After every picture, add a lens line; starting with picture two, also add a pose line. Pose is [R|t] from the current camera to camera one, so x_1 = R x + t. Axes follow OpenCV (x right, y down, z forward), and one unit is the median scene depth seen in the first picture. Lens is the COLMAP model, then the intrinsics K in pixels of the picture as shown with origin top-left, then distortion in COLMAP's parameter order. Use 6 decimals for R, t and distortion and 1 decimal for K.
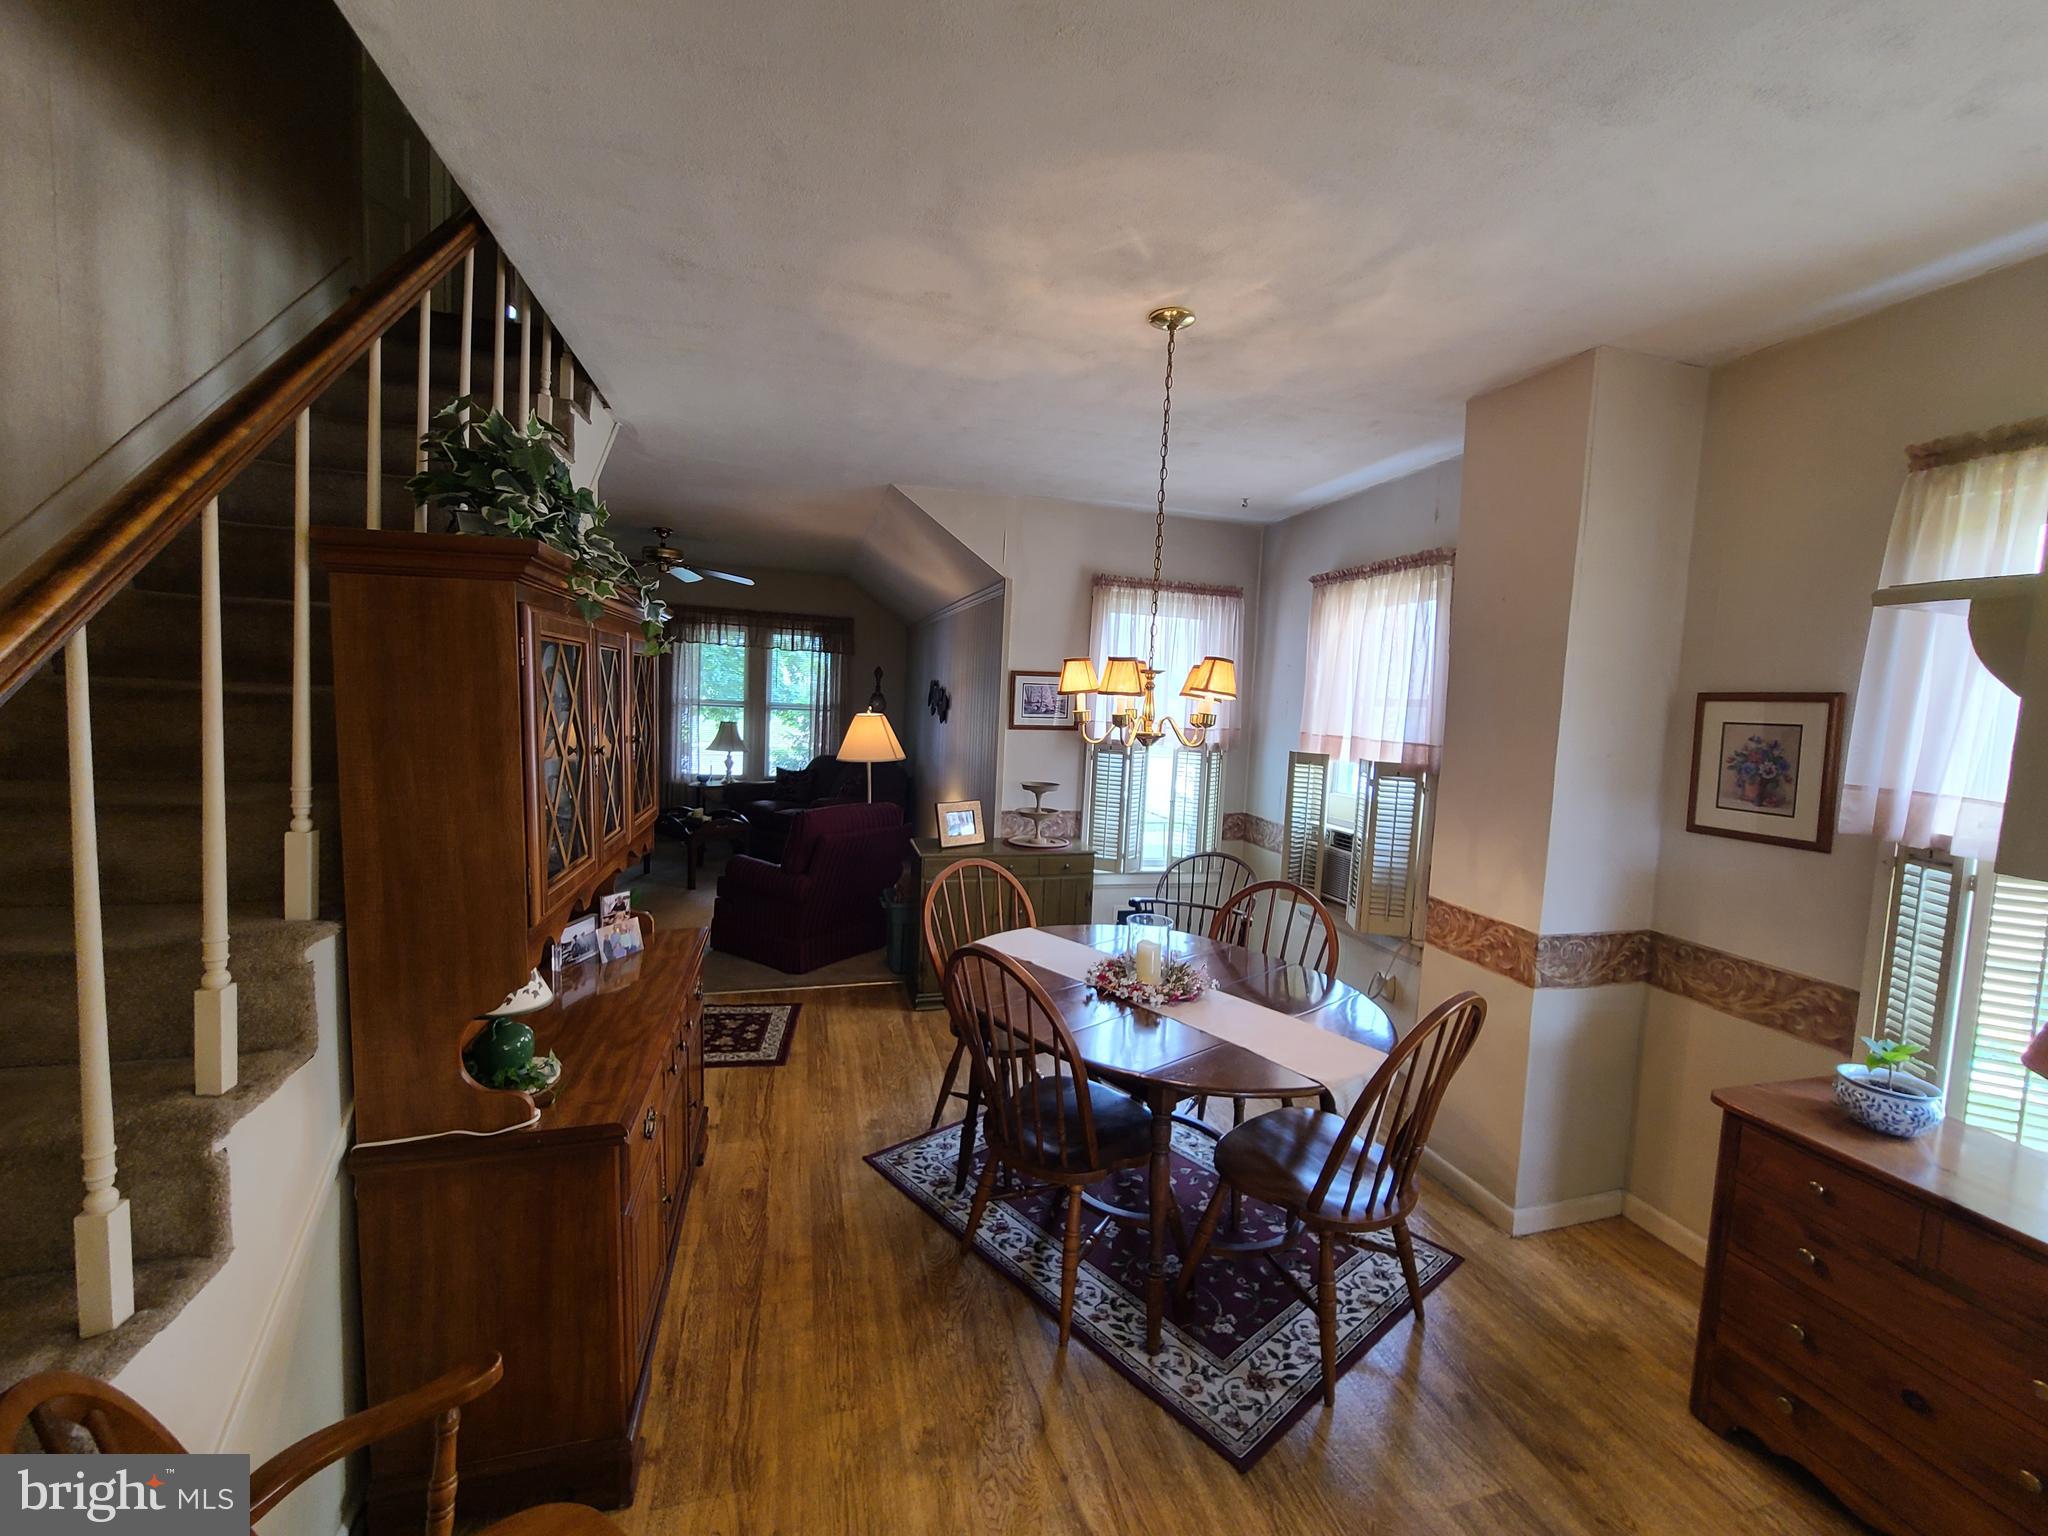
lens RADIAL K [[831.5, 0, 1028.9], [0, 831.5, 763.2], [0, 0, 1]] dist [0.001494, -0.002100]
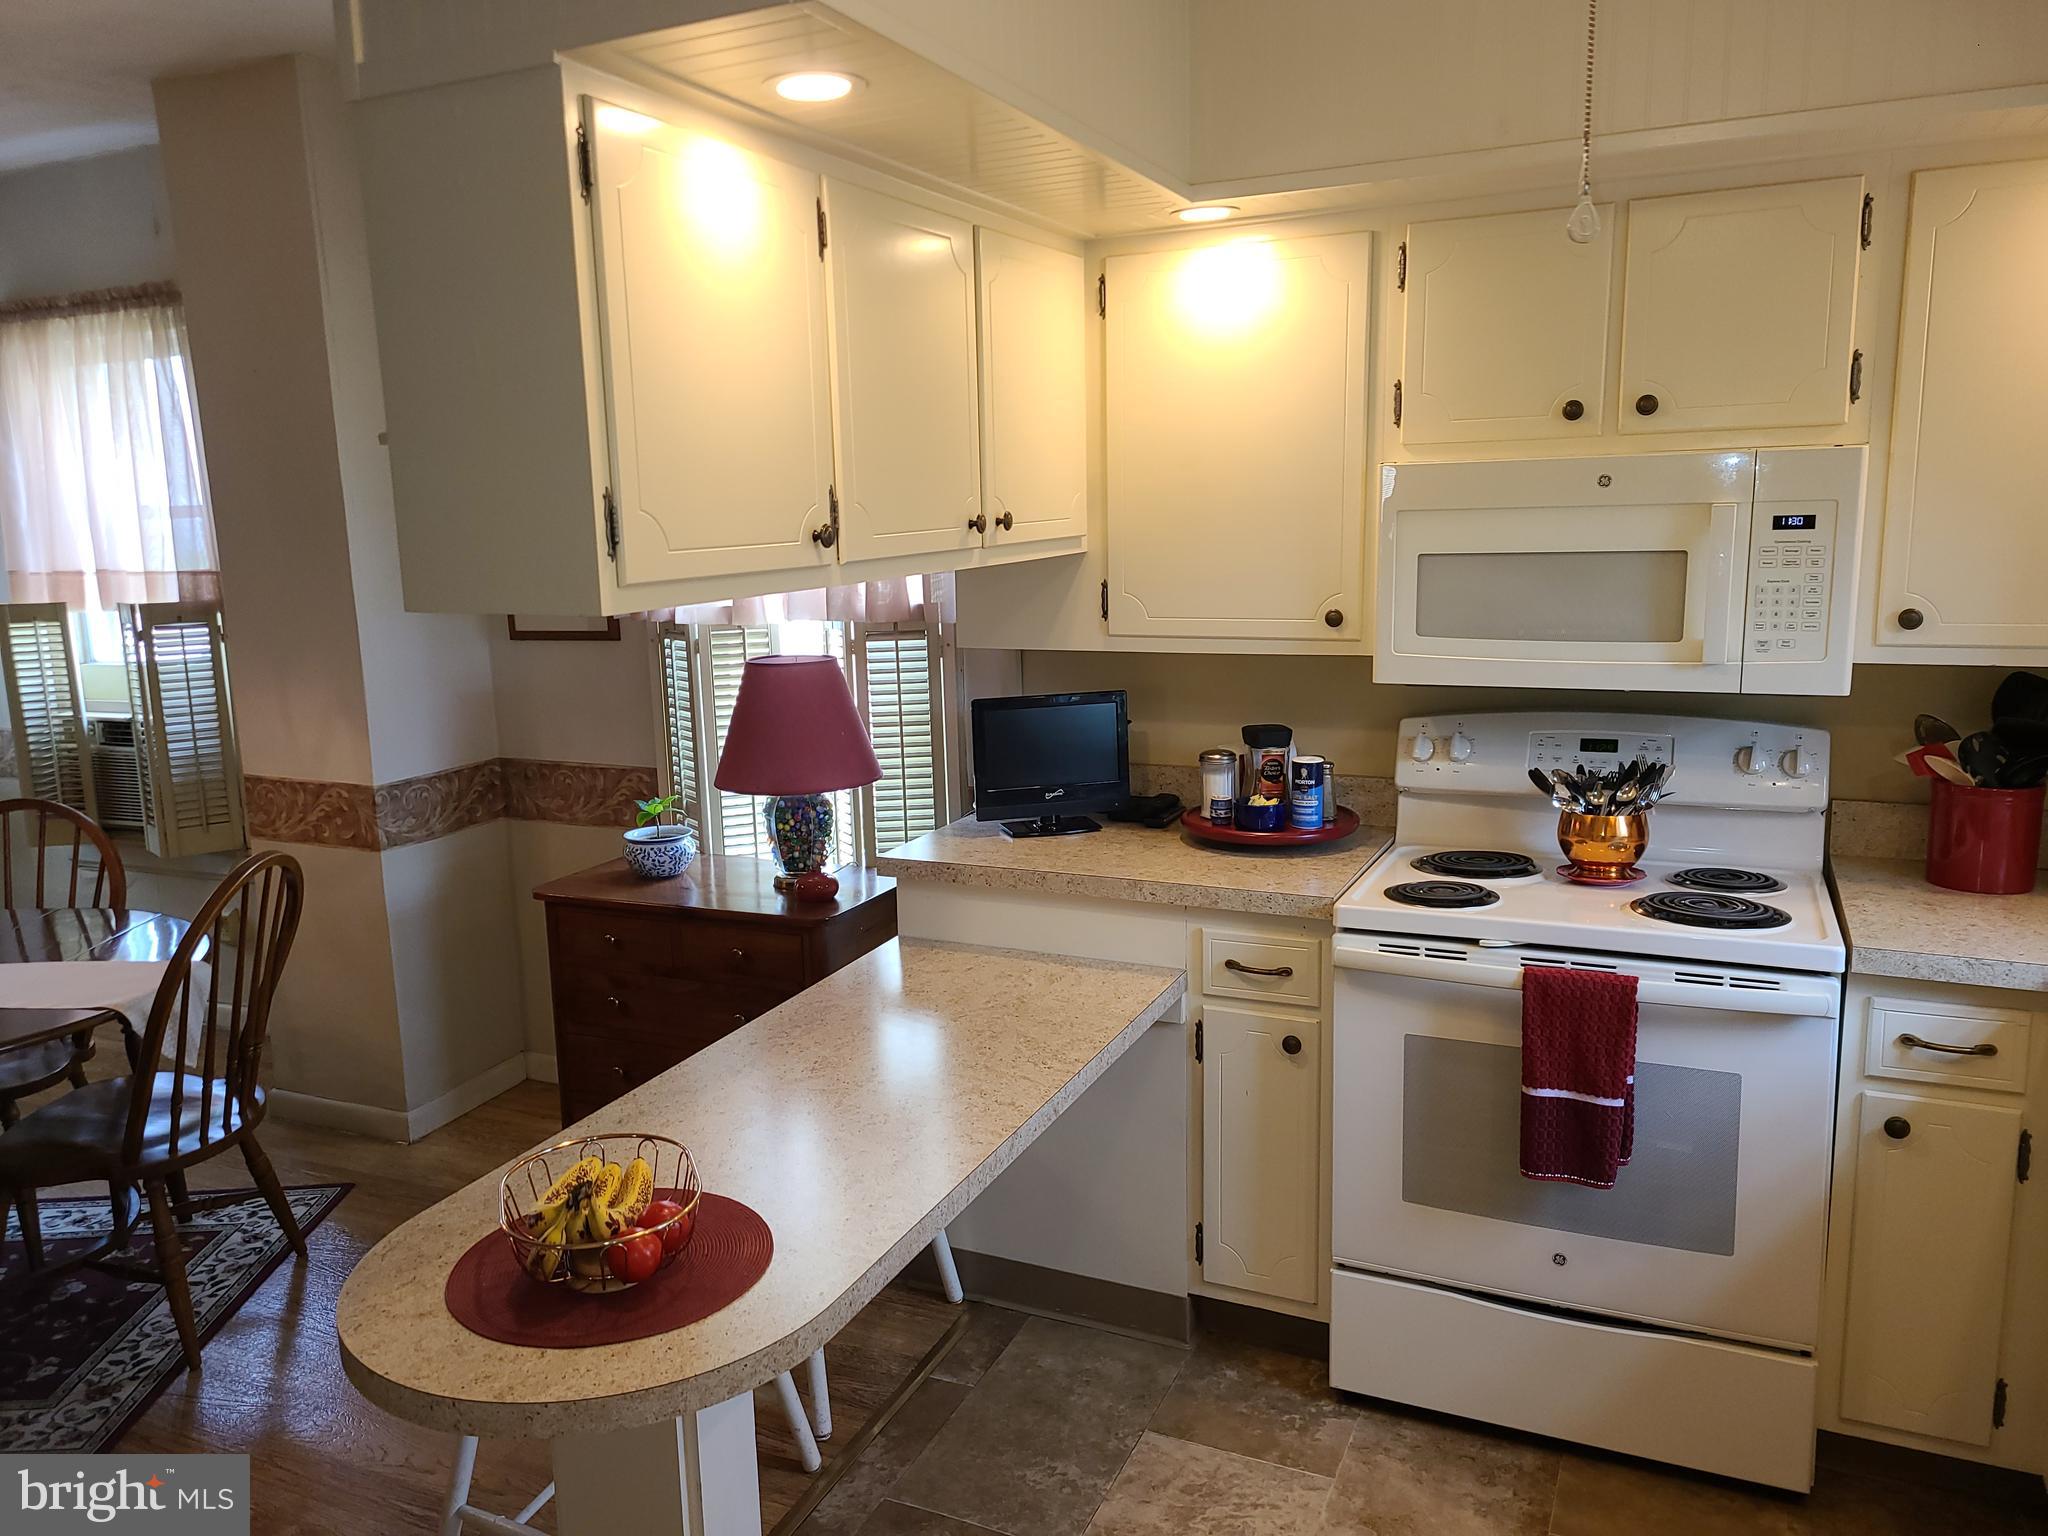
lens RADIAL K [[1521.1, 0, 993.3], [0, 1521.1, 771.4], [0, 0, 1]] dist [0.069607, -0.057277]
pose [[0.647344, -0.197515, 0.736161, -0.105677], [0.120143, 0.980208, 0.157347, 0.021878], [-0.752669, -0.013413, 0.658262, -0.441971]]
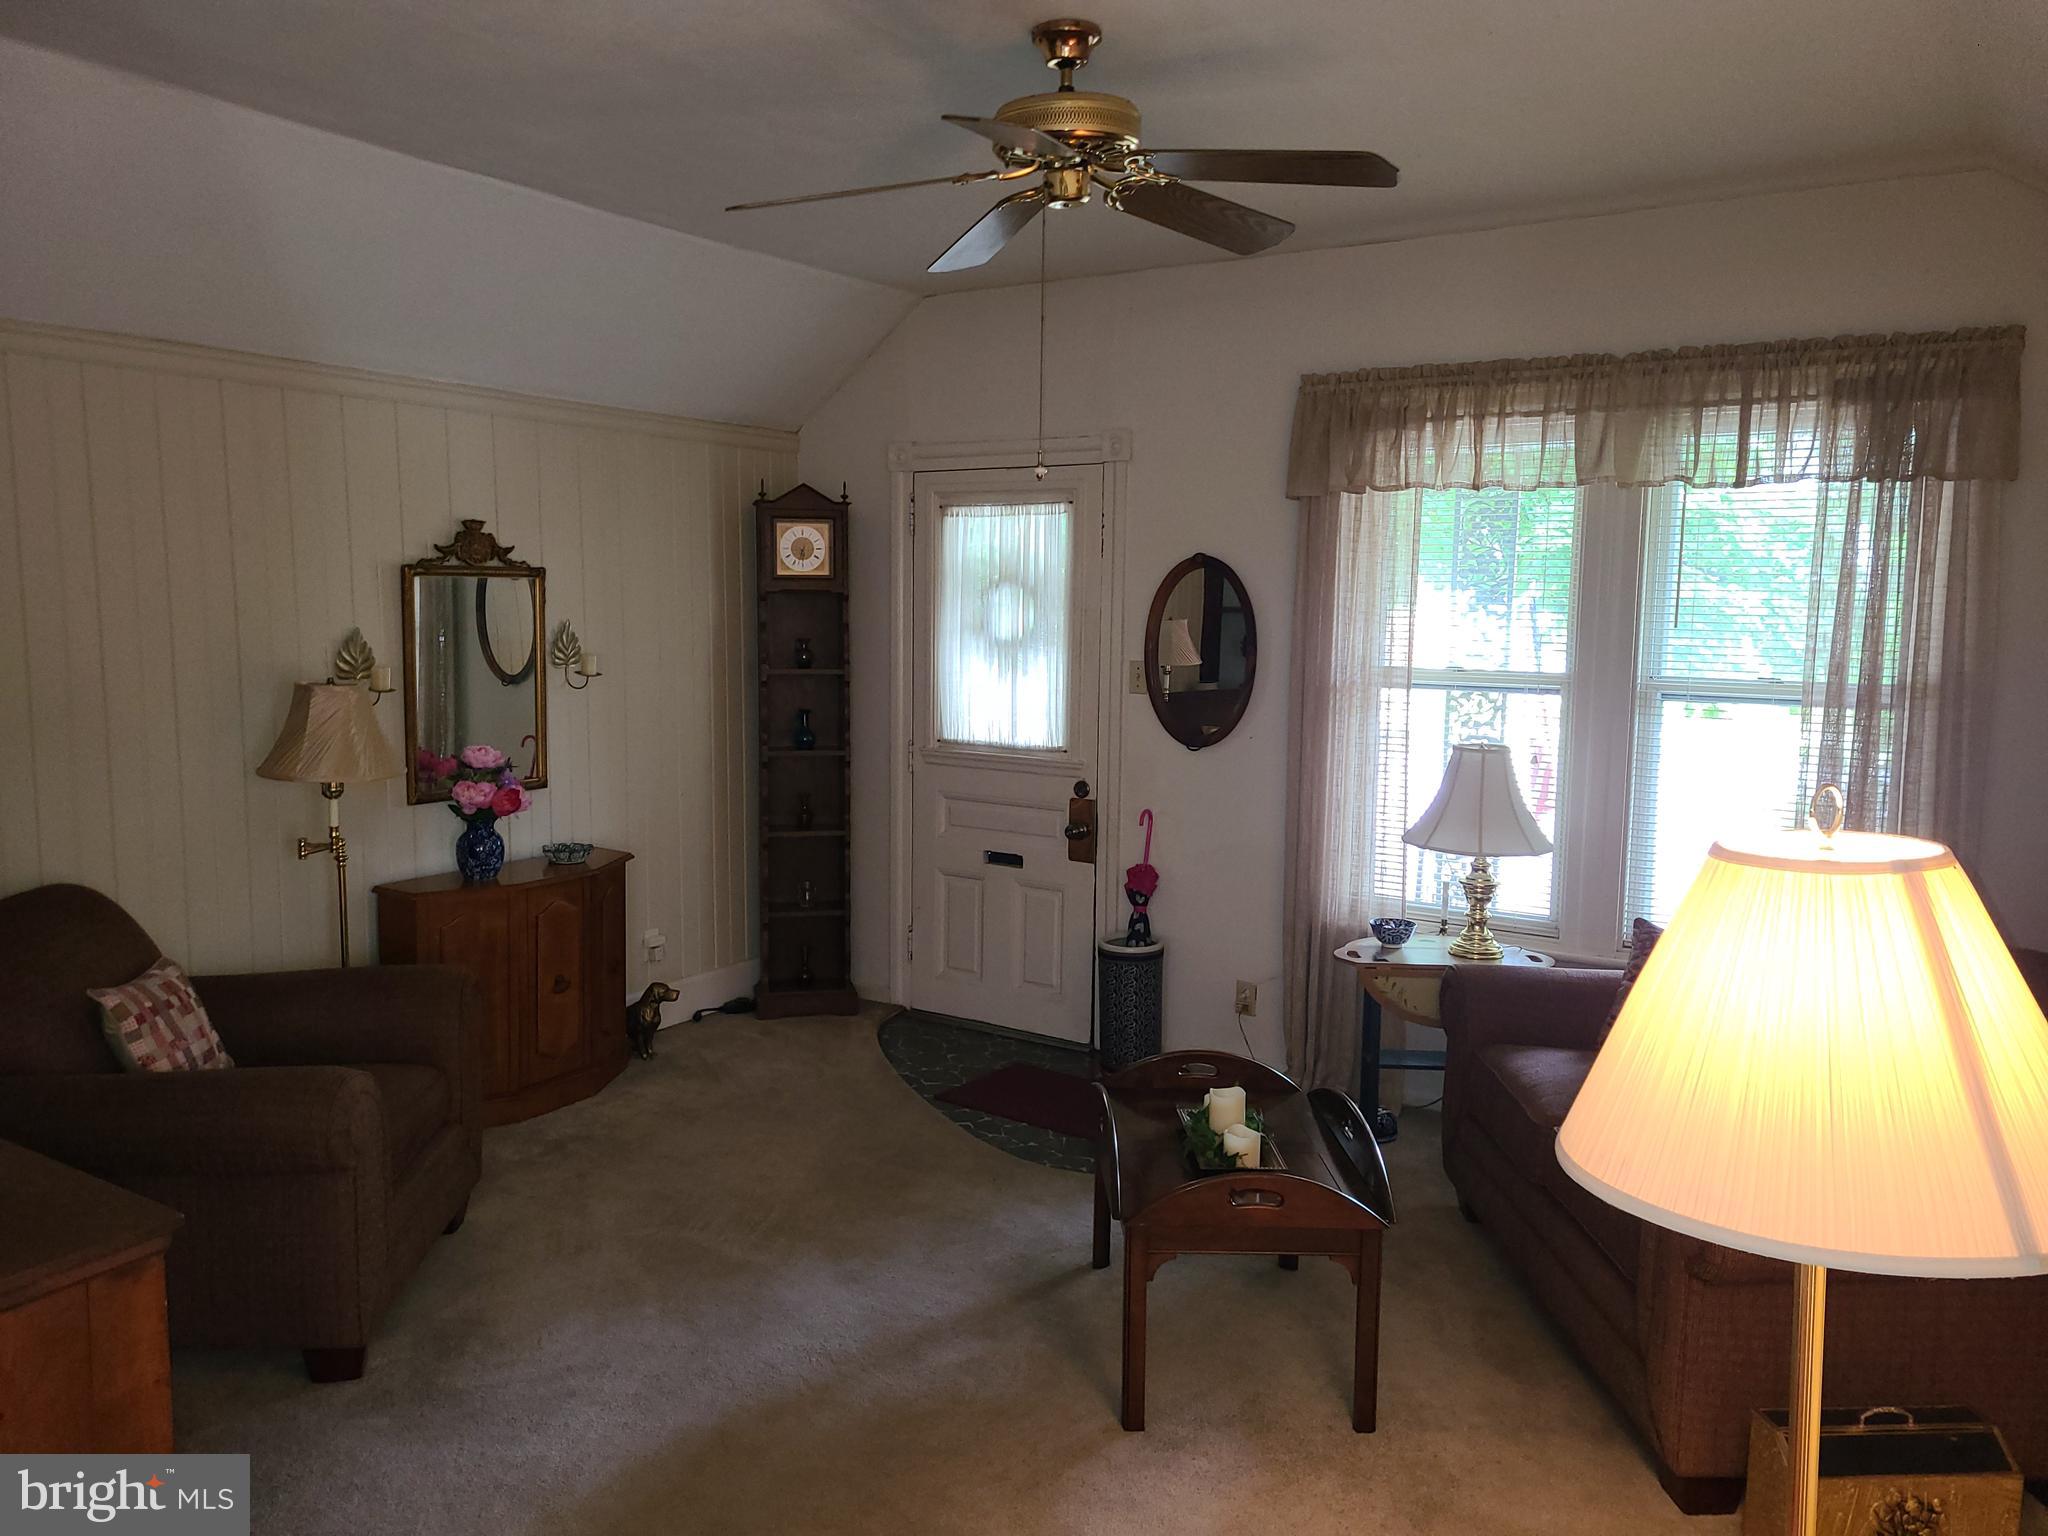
lens RADIAL K [[1521.1, 0, 997.8], [0, 1521.1, 761.6], [0, 0, 1]] dist [0.069607, -0.057277]
pose [[0.655870, 0.044958, -0.753534, -0.190289], [-0.039924, 0.998894, 0.024847, -0.148476], [0.753817, 0.013788, 0.656940, 1.492178]]
